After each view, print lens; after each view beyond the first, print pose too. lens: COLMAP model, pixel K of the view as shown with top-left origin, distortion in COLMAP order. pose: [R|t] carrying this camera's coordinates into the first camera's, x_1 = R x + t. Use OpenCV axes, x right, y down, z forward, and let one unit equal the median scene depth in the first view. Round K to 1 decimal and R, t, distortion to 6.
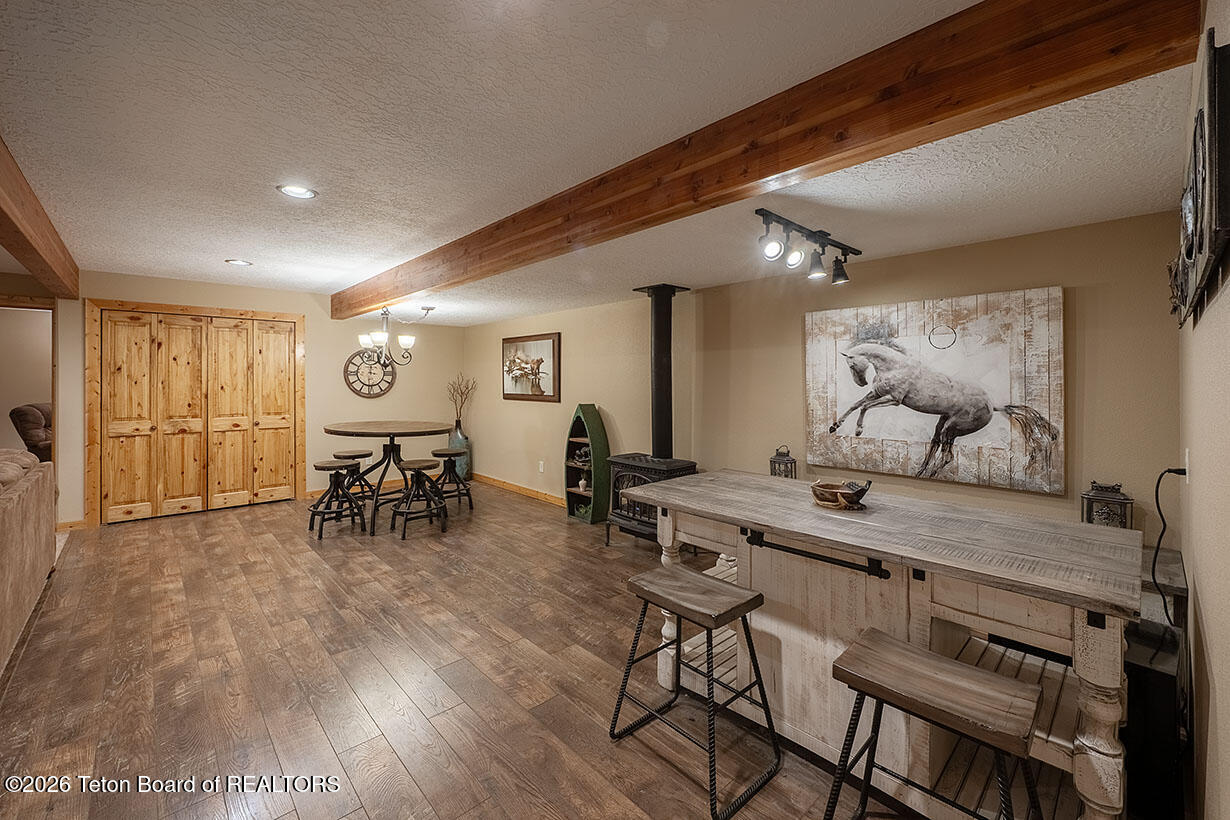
lens RADIAL K [[505.0, 0, 631.0], [0, 505.0, 376.9], [0, 0, 1]] dist [0.000312, 0.000041]
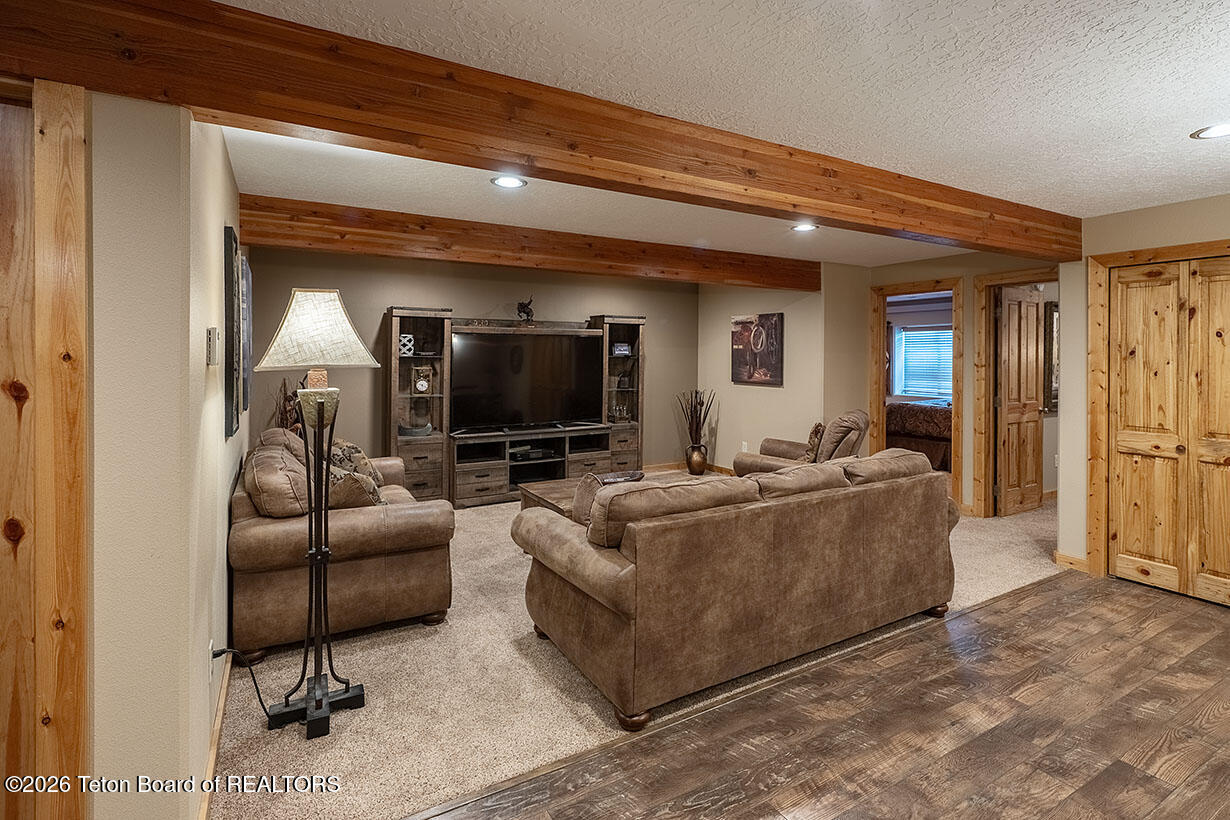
lens RADIAL K [[585.9, 0, 620.2], [0, 585.9, 358.0], [0, 0, 1]] dist [-0.000891, -0.000163]
pose [[-0.242054, 0.001677, -0.970261, -0.092844], [0.000739, 0.999999, 0.001544, -0.010409], [0.970263, -0.000343, -0.242055, 0.521973]]
